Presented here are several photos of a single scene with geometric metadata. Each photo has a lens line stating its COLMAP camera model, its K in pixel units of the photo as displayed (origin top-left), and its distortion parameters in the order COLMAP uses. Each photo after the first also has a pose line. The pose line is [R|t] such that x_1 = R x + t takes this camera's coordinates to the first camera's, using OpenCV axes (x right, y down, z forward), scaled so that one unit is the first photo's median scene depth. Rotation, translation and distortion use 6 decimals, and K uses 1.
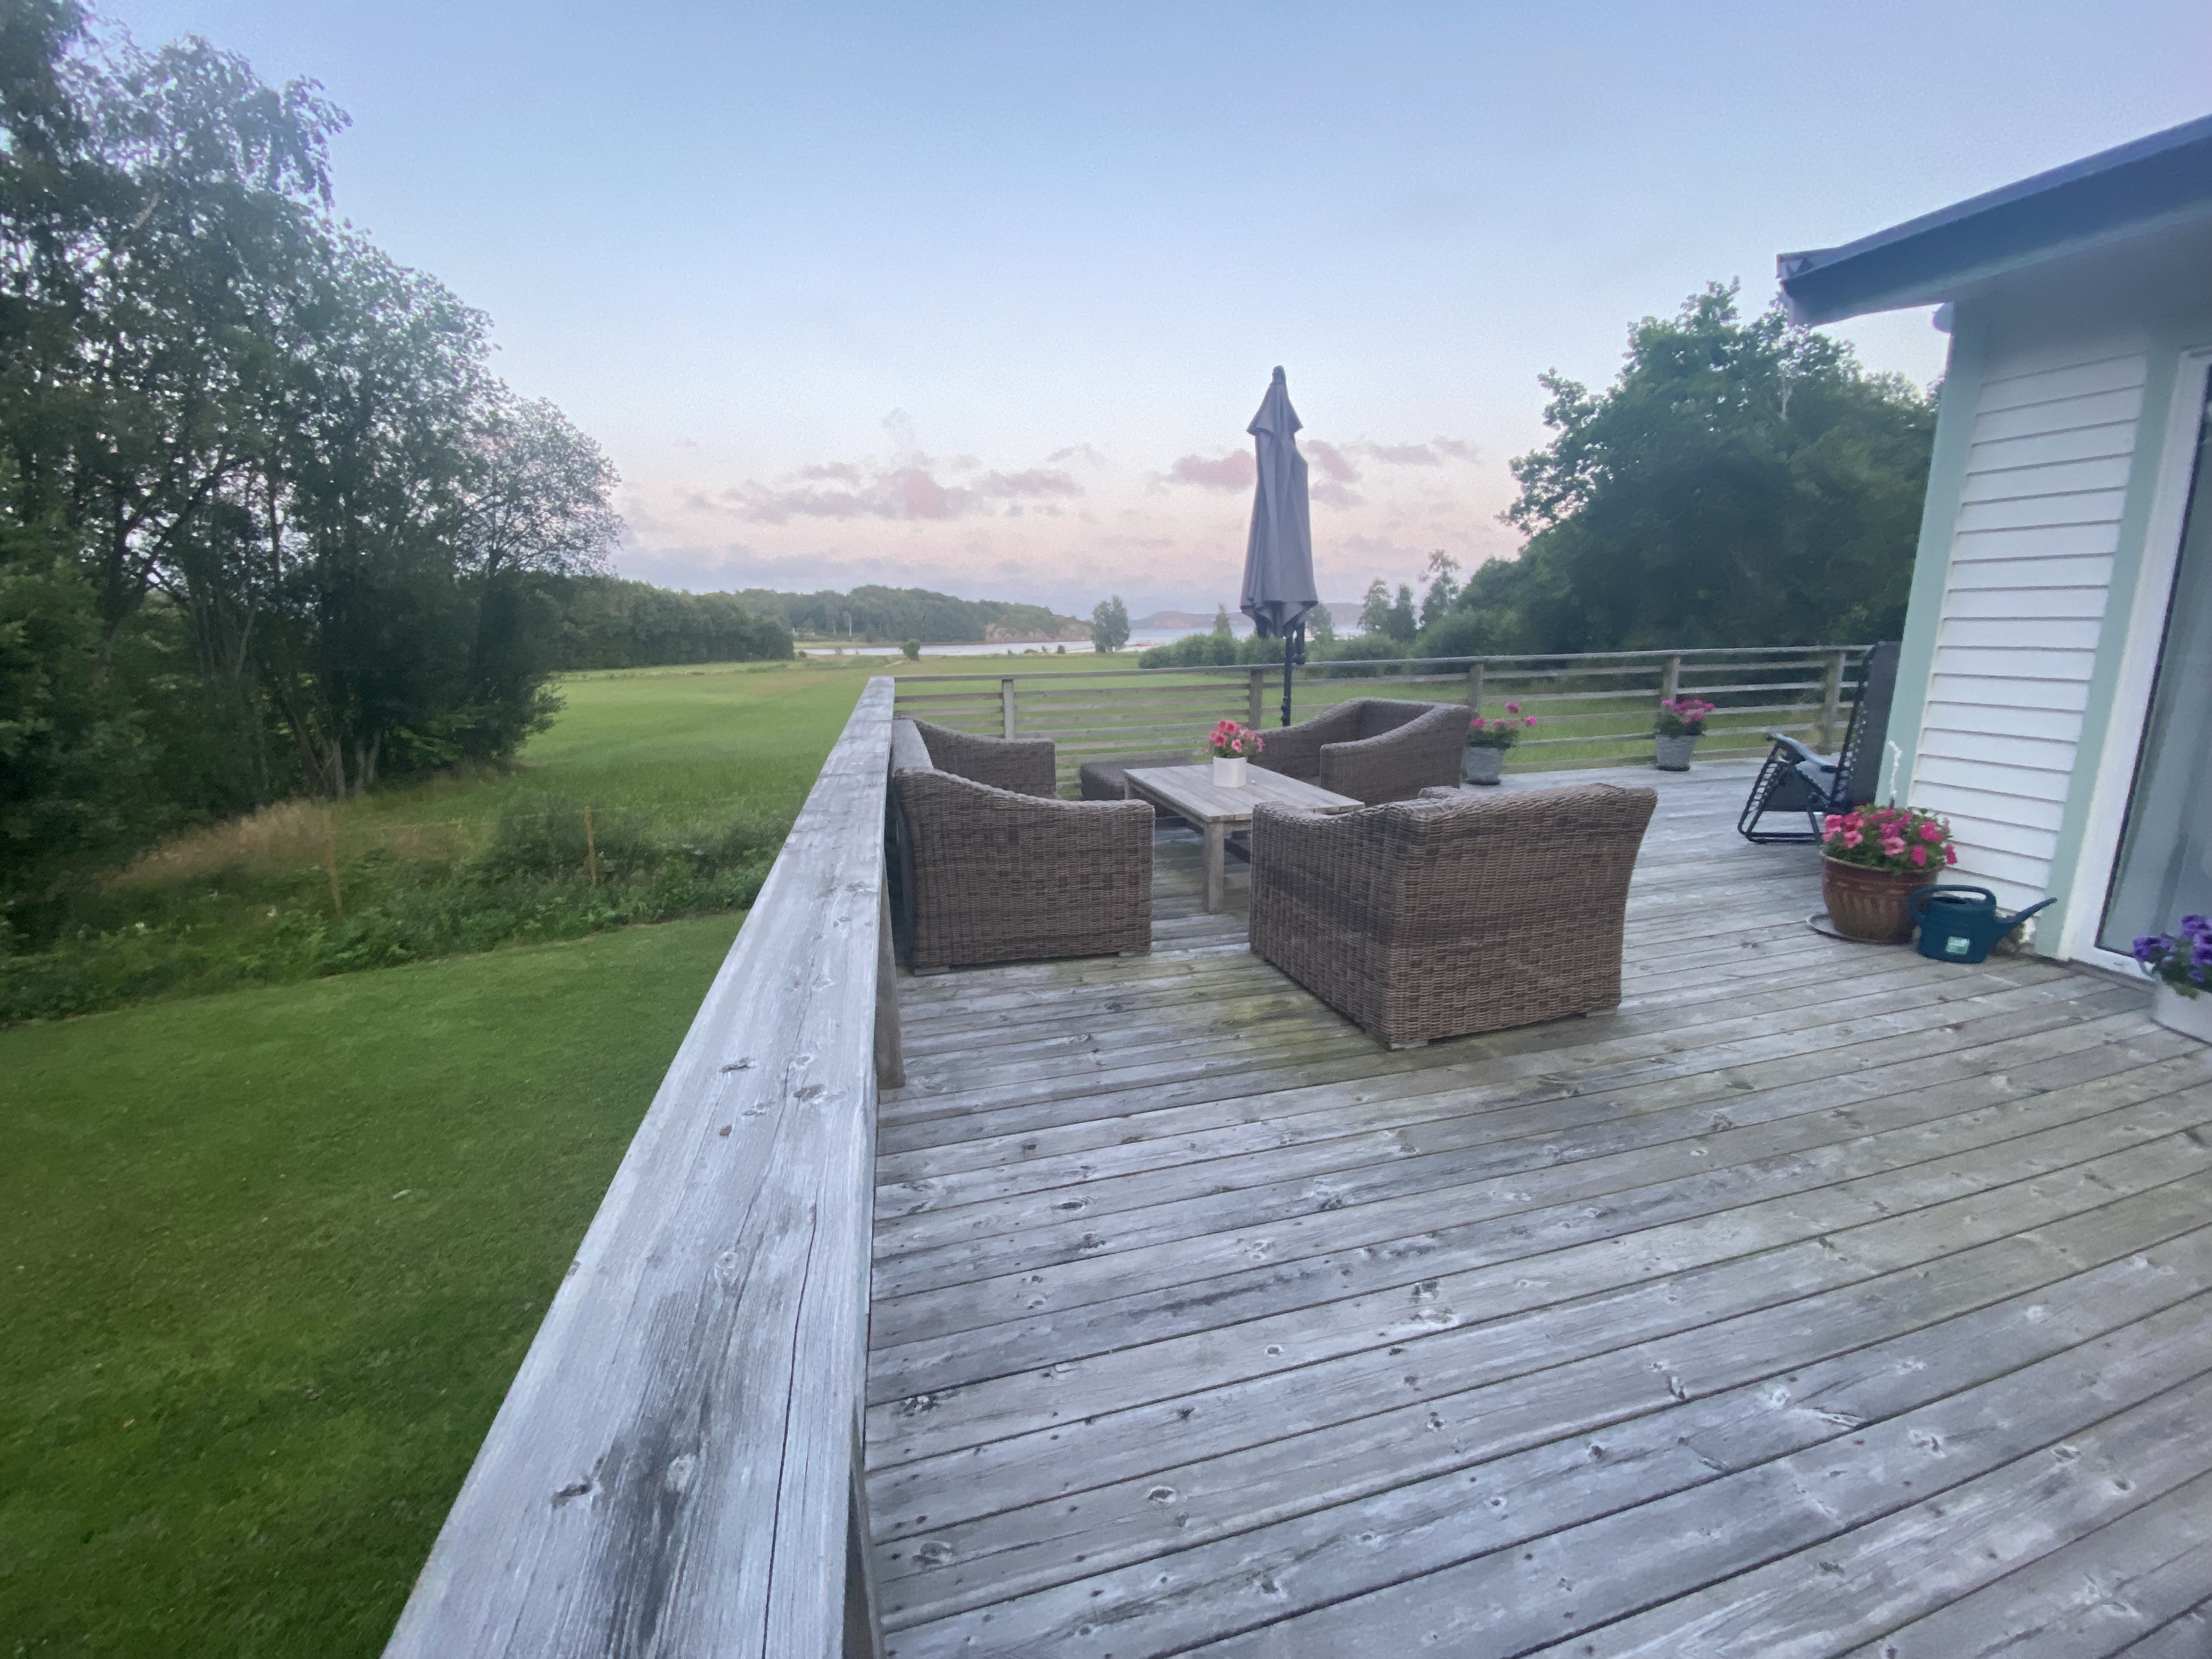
lens RADIAL K [[895.0, 0, 1100.9], [0, 895.0, 849.5], [0, 0, 1]] dist [0.035773, -0.033387]
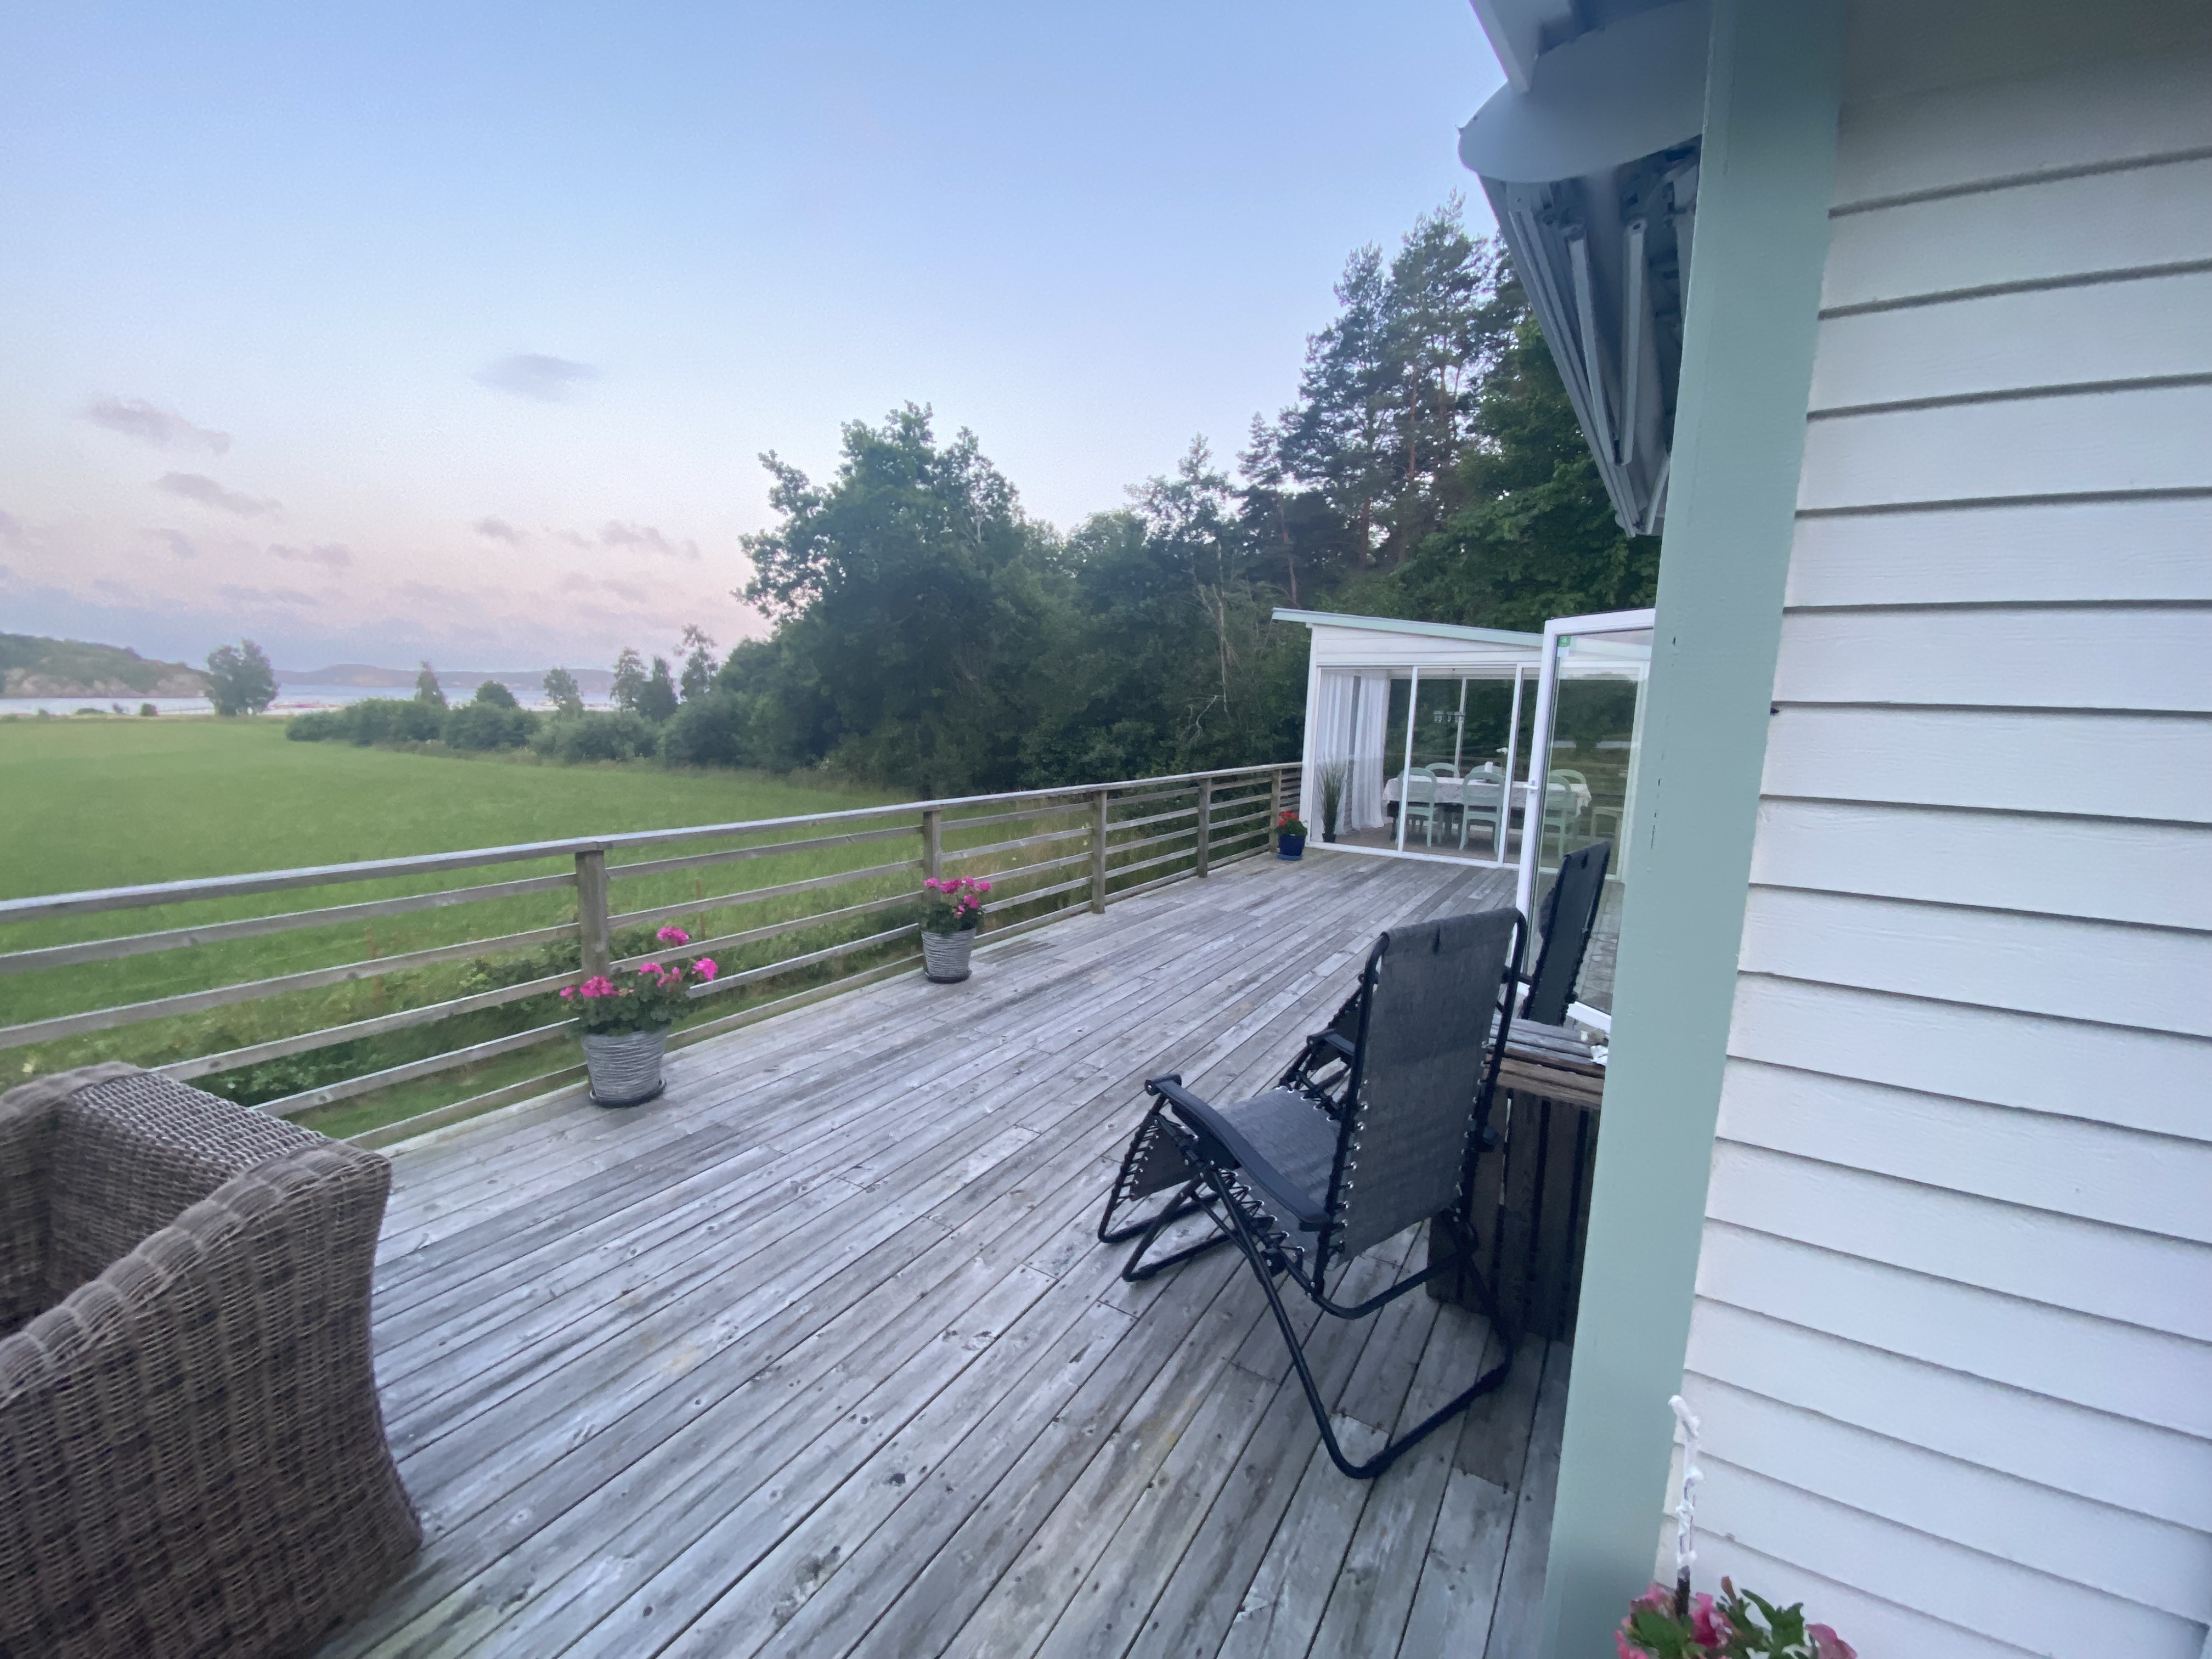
lens RADIAL K [[890.1, 0, 1106.0], [0, 890.1, 829.5], [0, 0, 1]] dist [0.032420, -0.025586]
pose [[0.721472, -0.056565, 0.690130, 0.076208], [0.125750, 0.990788, -0.050252, -0.042212], [-0.680930, 0.123040, 0.721939, 0.122452]]
